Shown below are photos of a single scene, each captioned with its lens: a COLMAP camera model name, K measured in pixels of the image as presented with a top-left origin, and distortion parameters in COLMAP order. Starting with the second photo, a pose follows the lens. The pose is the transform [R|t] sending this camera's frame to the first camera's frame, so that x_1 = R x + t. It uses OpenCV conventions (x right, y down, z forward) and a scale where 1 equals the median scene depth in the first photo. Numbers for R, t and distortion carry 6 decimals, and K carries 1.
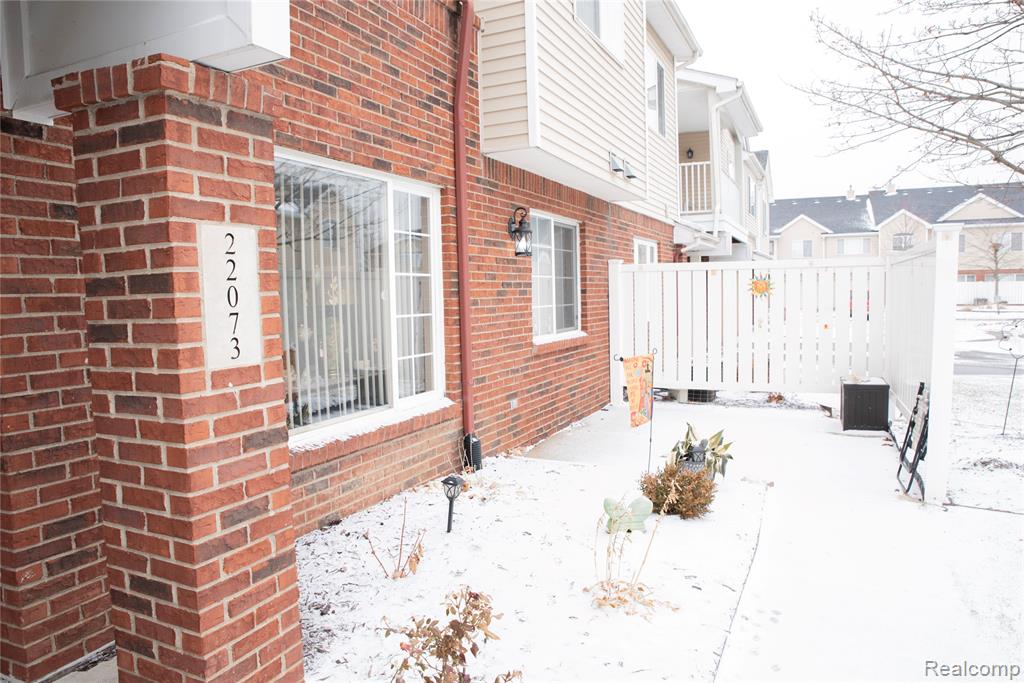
lens RADIAL K [[696.3, 0, 520.6], [0, 696.3, 341.5], [0, 0, 1]] dist [-0.141109, 0.097255]
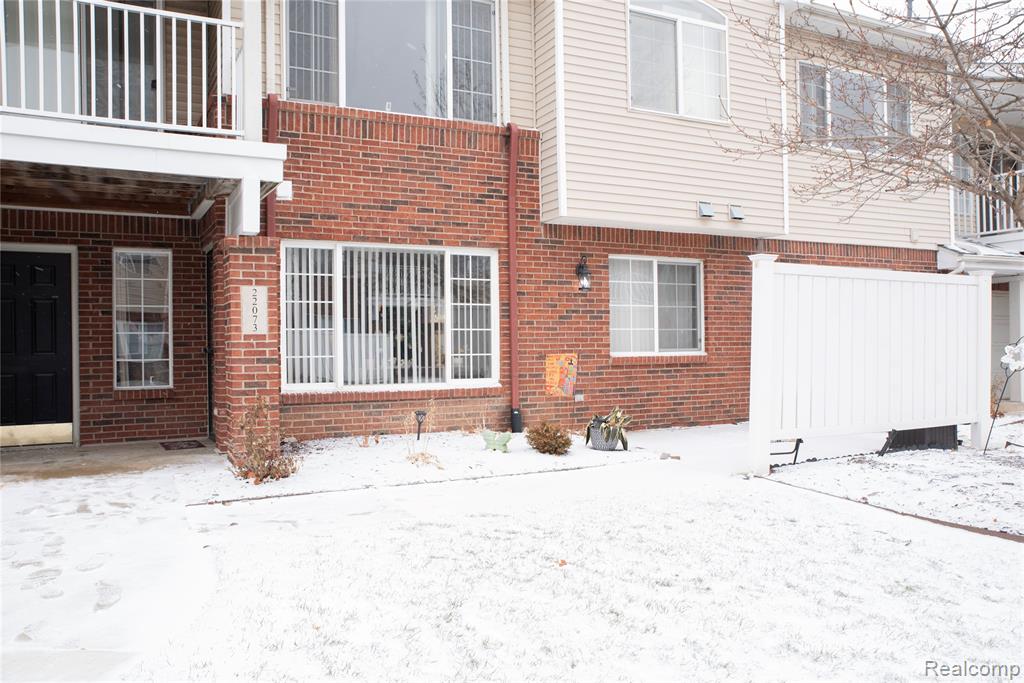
lens RADIAL K [[851.8, 0, 529.7], [0, 851.8, 339.7], [0, 0, 1]] dist [-0.096929, 0.115836]
pose [[0.787364, 0.007313, -0.616445, 1.268312], [-0.048352, 0.997582, -0.049923, 0.085334], [0.614589, 0.069114, 0.785814, -0.521417]]
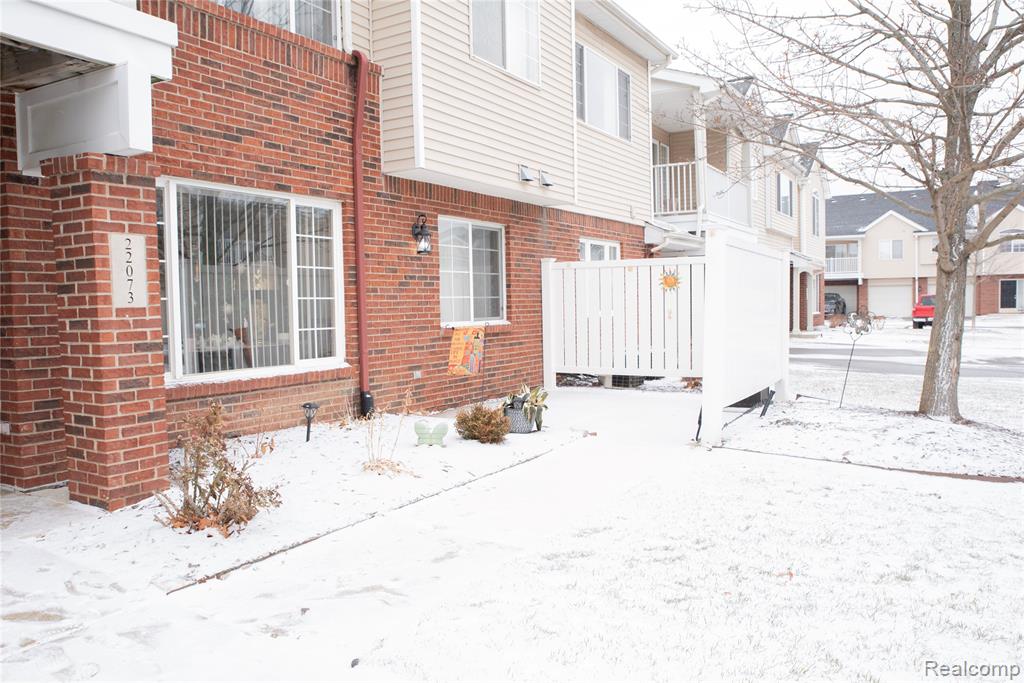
lens RADIAL K [[798.6, 0, 528.9], [0, 798.6, 343.6], [0, 0, 1]] dist [-0.116204, 0.122284]
pose [[0.995791, 0.007578, -0.091340, 0.419791], [-0.009223, 0.999803, -0.017599, 0.077831], [0.091189, 0.018367, 0.995664, -0.509484]]
